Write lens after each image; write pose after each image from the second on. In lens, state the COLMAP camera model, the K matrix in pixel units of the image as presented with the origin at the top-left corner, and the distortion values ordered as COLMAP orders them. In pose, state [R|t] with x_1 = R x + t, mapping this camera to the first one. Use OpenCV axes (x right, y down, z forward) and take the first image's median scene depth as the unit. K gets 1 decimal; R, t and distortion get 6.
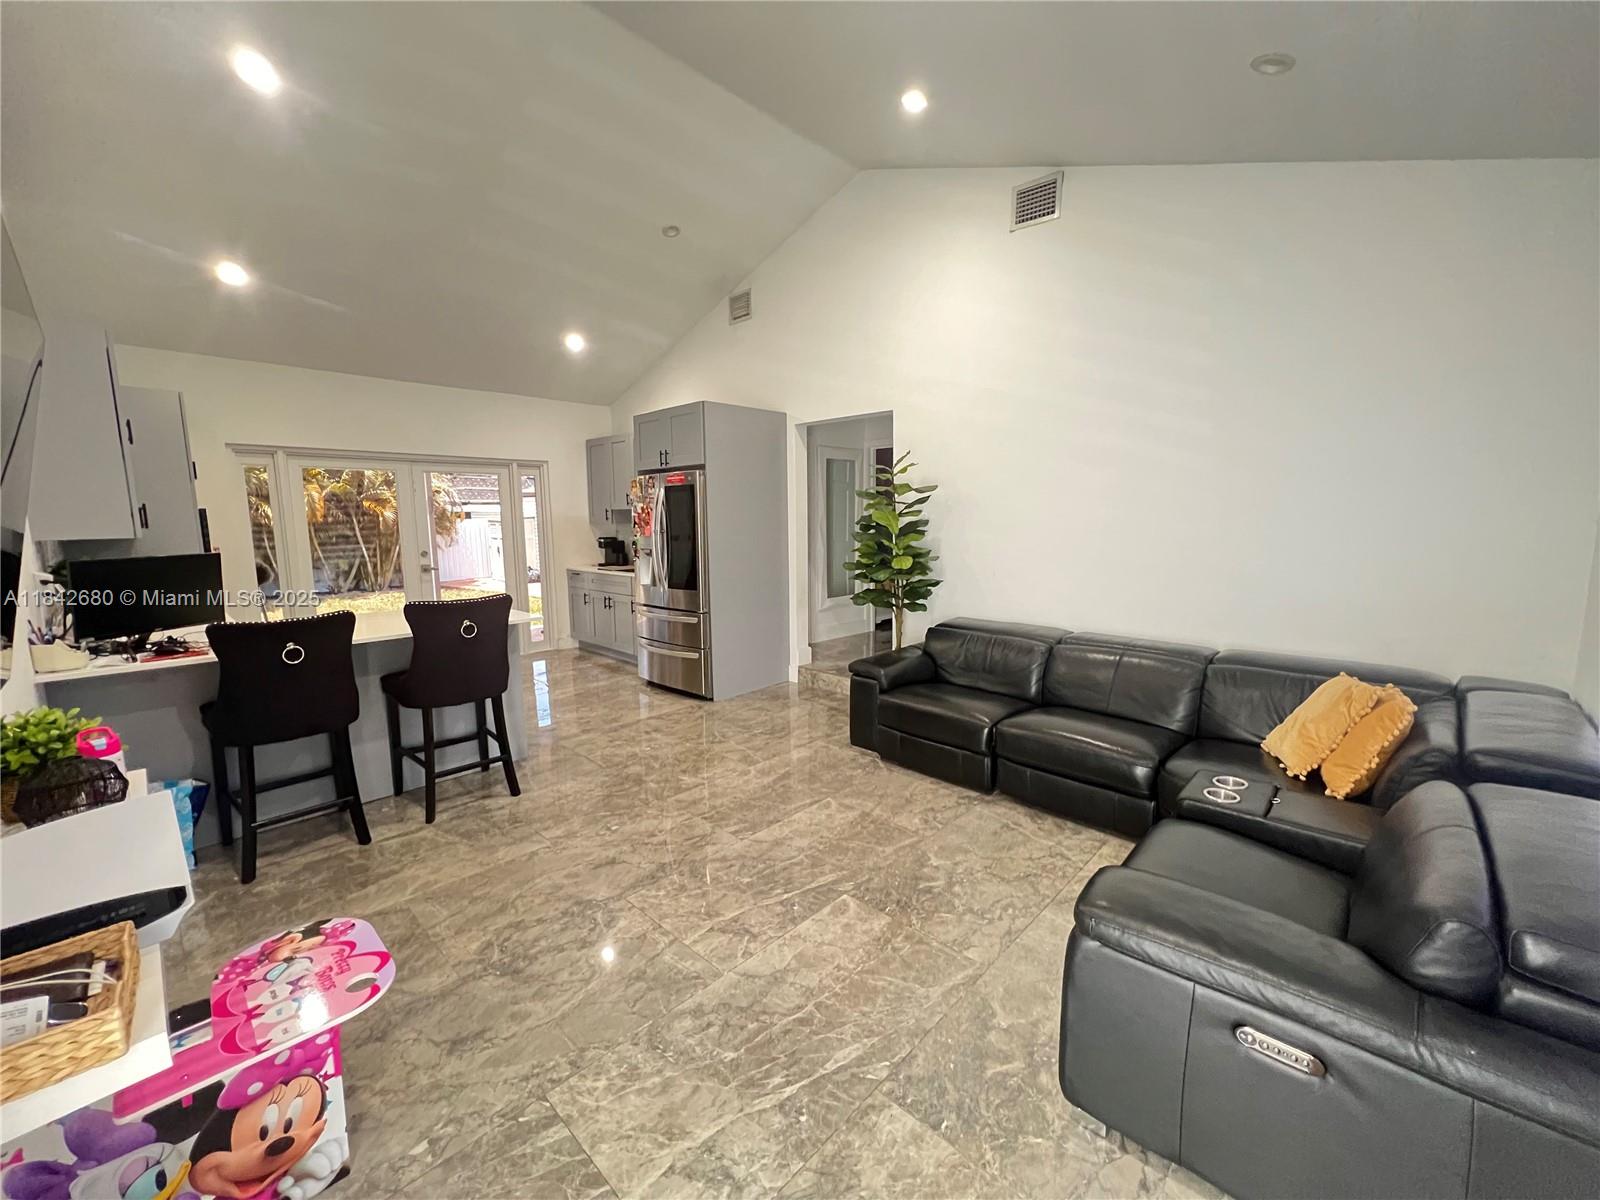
lens RADIAL K [[641.0, 0, 788.4], [0, 641.0, 594.8], [0, 0, 1]] dist [-0.002550, -0.000173]
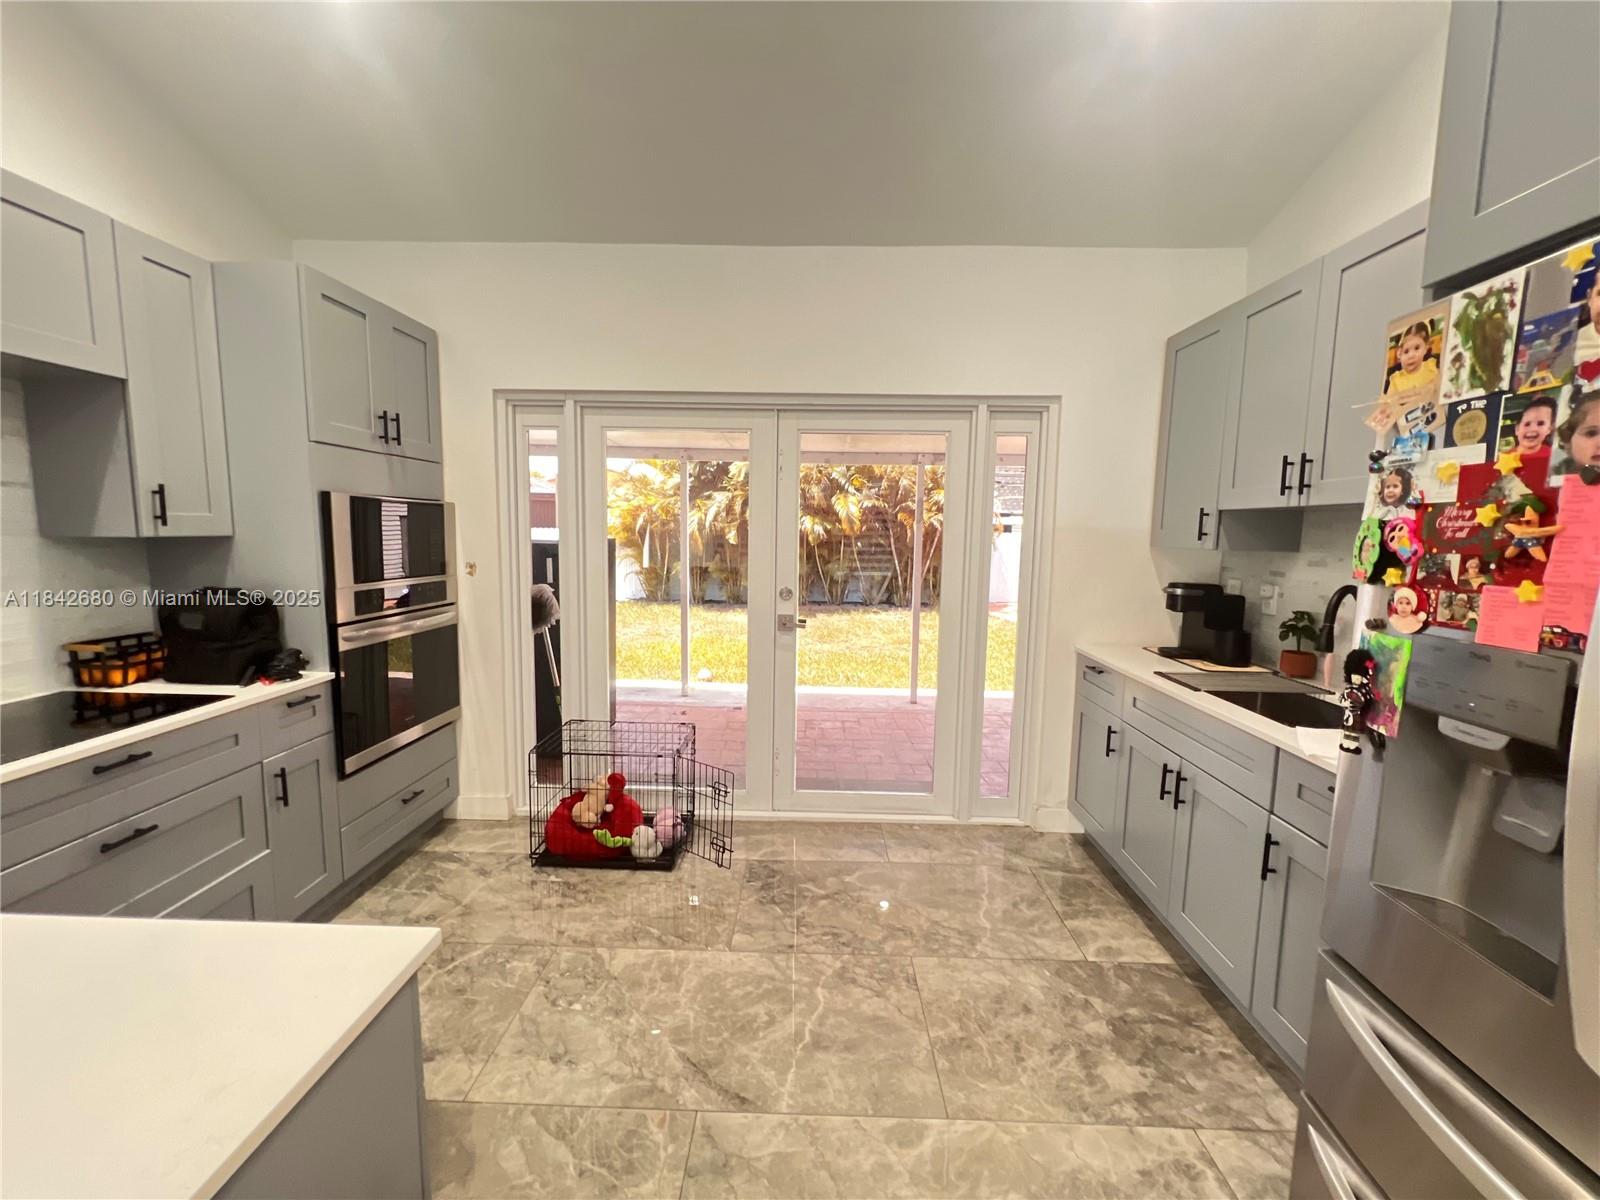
lens RADIAL K [[641.0, 0, 793.7], [0, 641.0, 599.3], [0, 0, 1]] dist [-0.002550, -0.000173]
pose [[0.678424, 0.101761, -0.727589, -0.415816], [-0.114515, 0.992903, 0.032091, -0.164359], [0.725691, 0.061548, 0.685263, 1.414487]]
